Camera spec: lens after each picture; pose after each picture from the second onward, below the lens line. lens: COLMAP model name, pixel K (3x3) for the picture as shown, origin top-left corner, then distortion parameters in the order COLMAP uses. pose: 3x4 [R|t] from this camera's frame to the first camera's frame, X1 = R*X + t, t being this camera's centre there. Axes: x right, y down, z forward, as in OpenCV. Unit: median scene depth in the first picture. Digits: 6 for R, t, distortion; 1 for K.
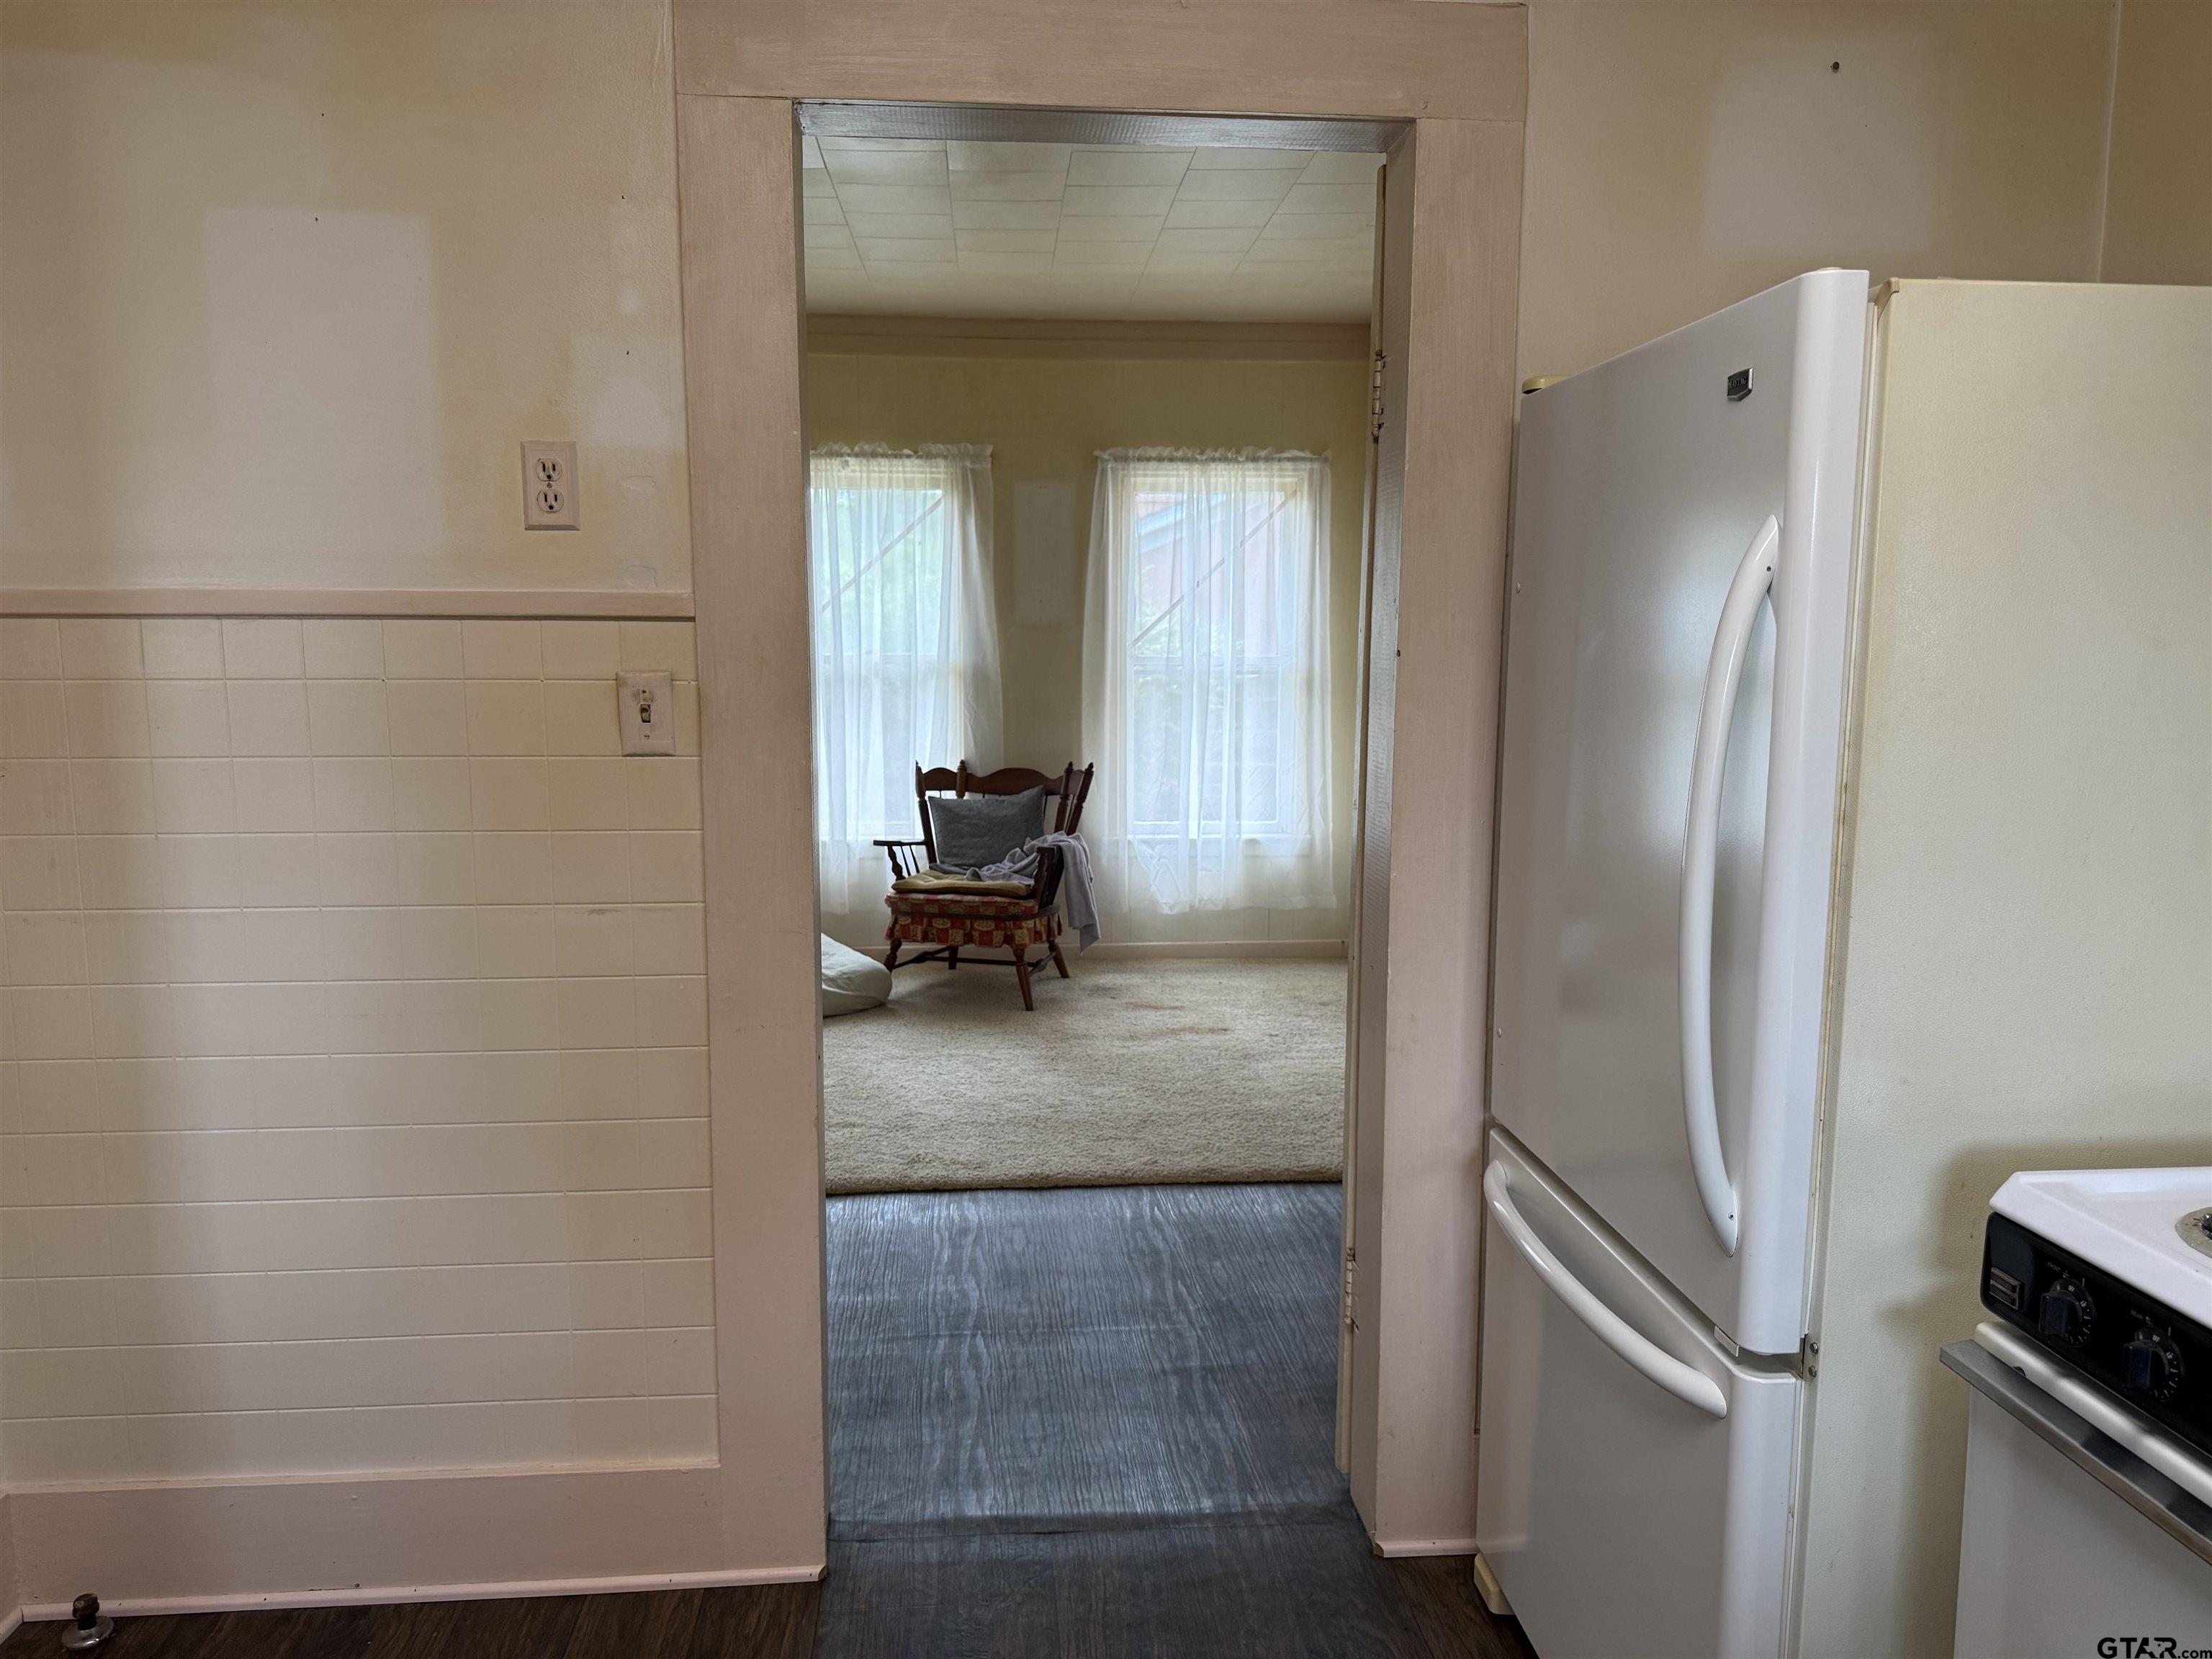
lens RADIAL K [[1553.5, 0, 1110.7], [0, 1553.5, 820.9], [0, 0, 1]] dist [0.050005, -0.054655]
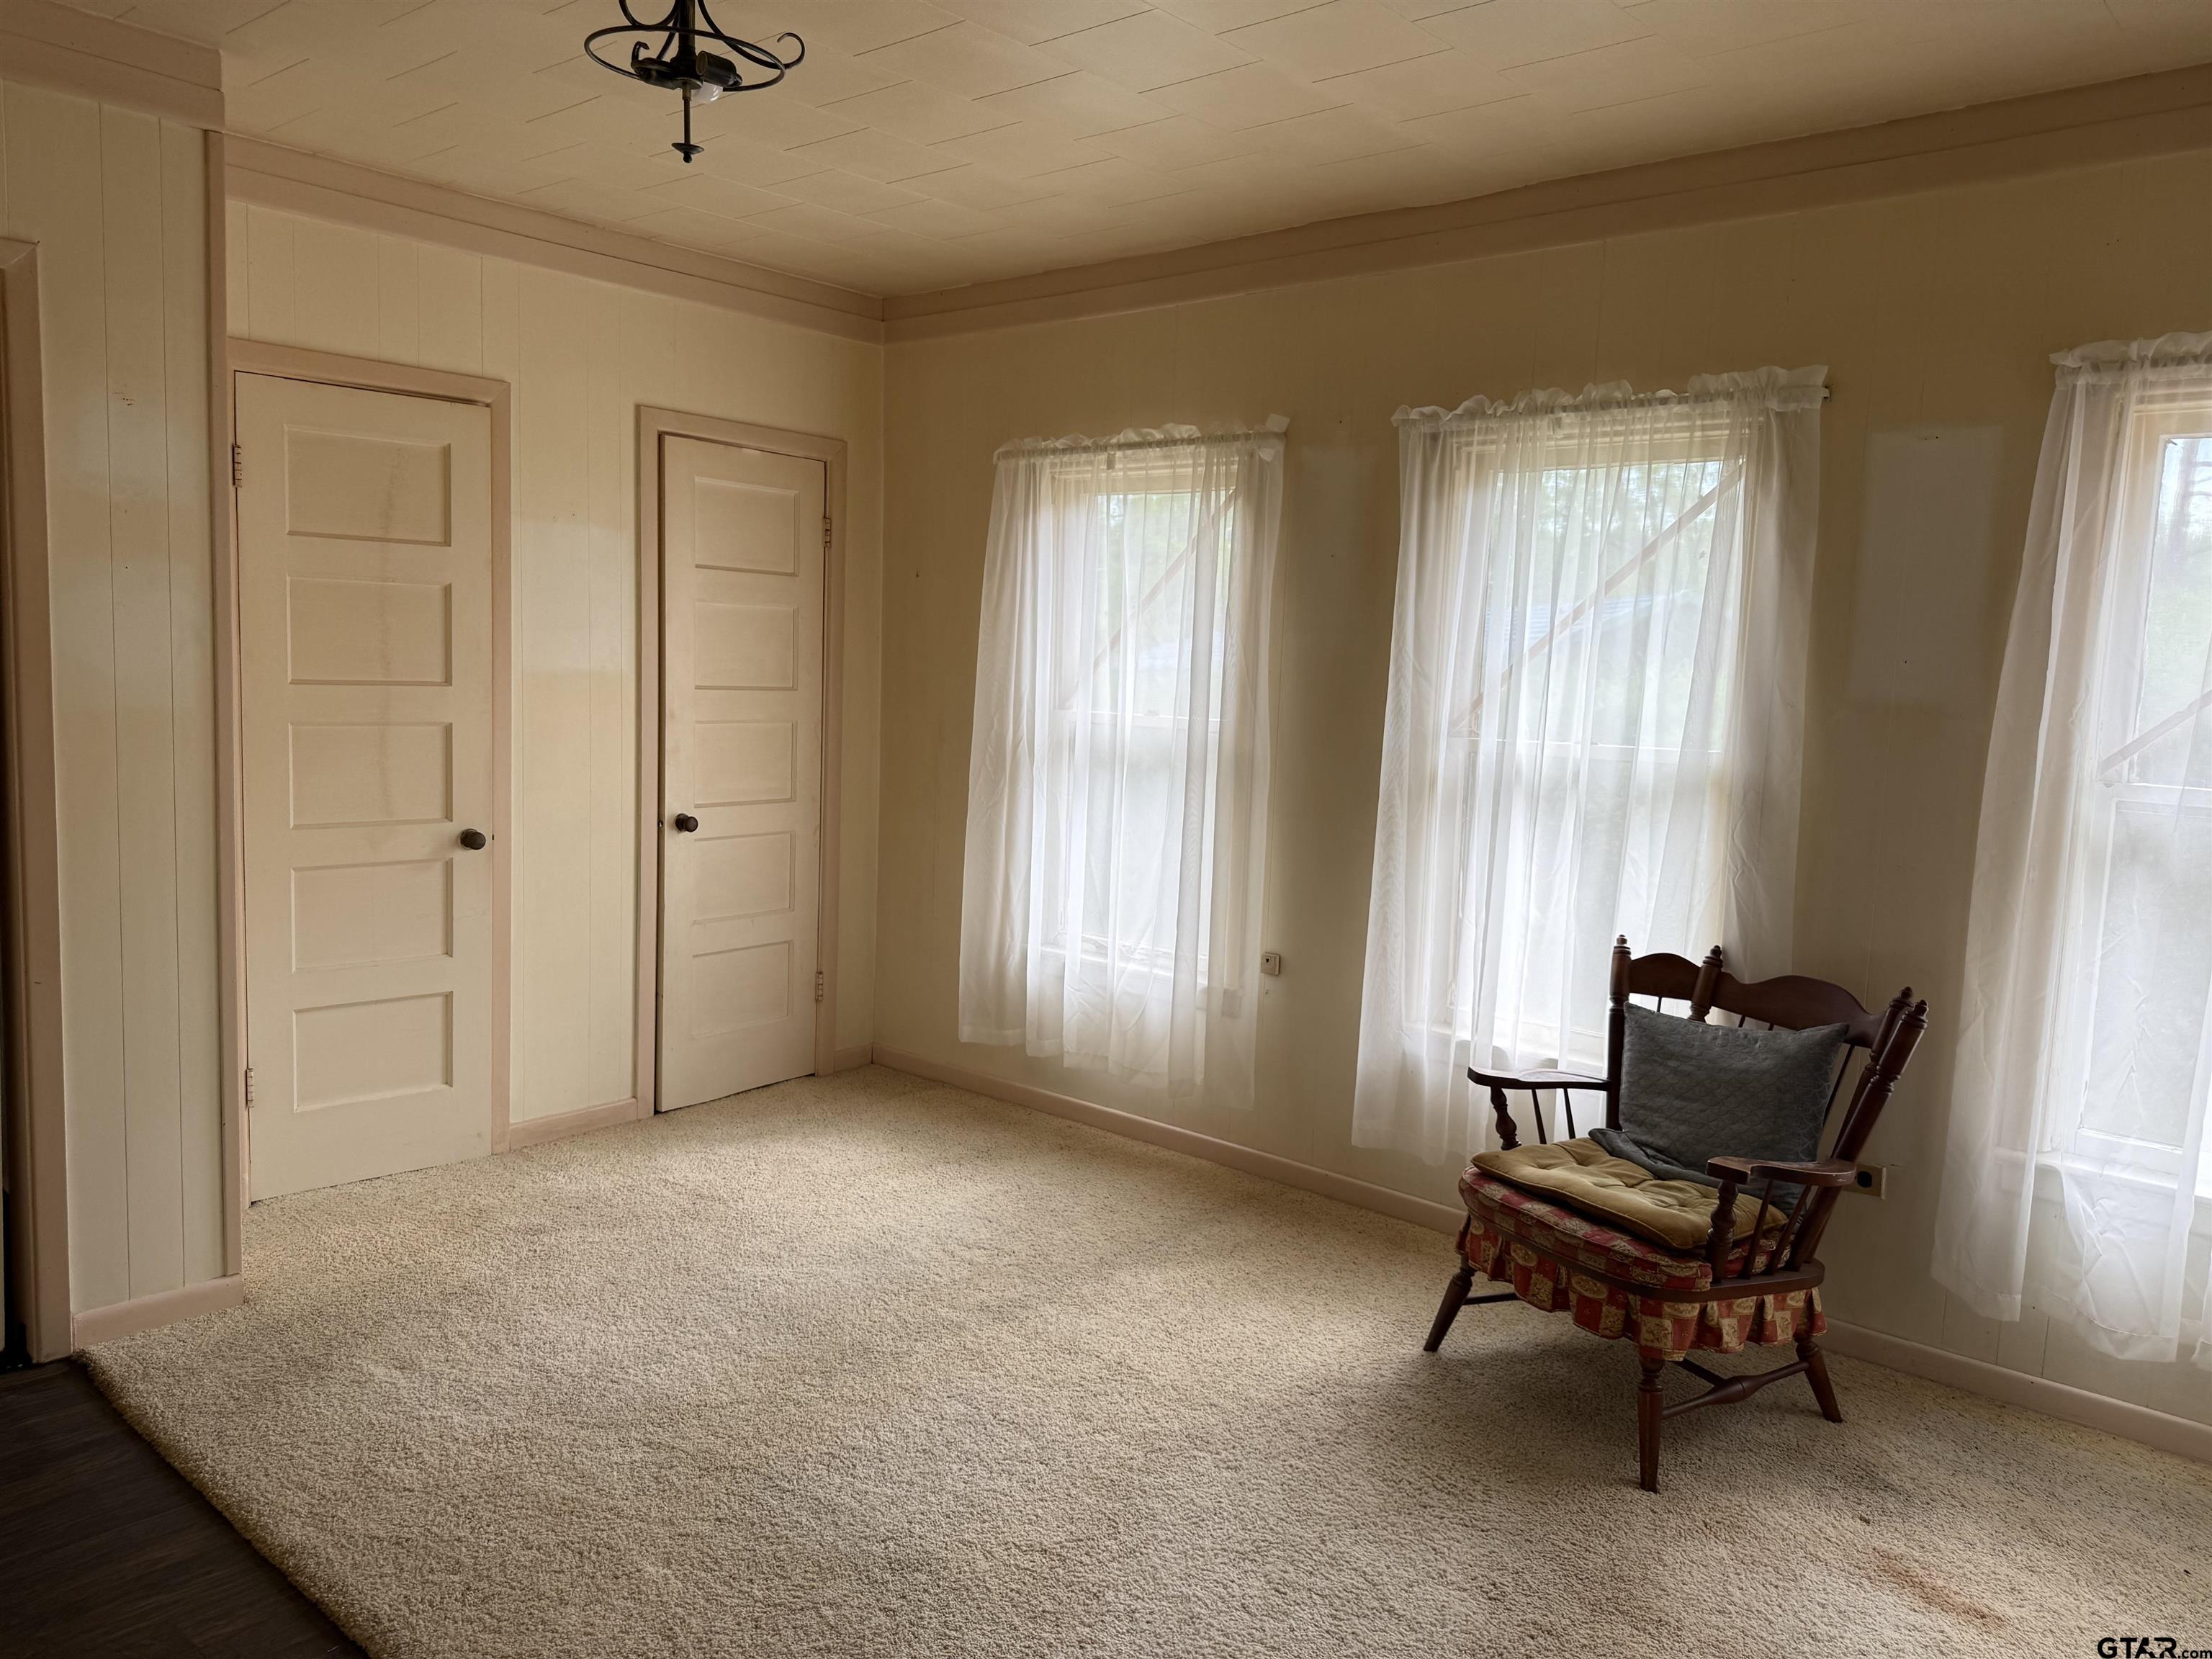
lens RADIAL K [[1553.5, 0, 1110.7], [0, 1553.5, 820.9], [0, 0, 1]] dist [0.050005, -0.054655]
pose [[0.705797, 0.097655, -0.701651, 0.140725], [-0.122765, 0.992328, 0.014622, -0.066796], [0.697696, 0.075818, 0.712370, 0.467297]]
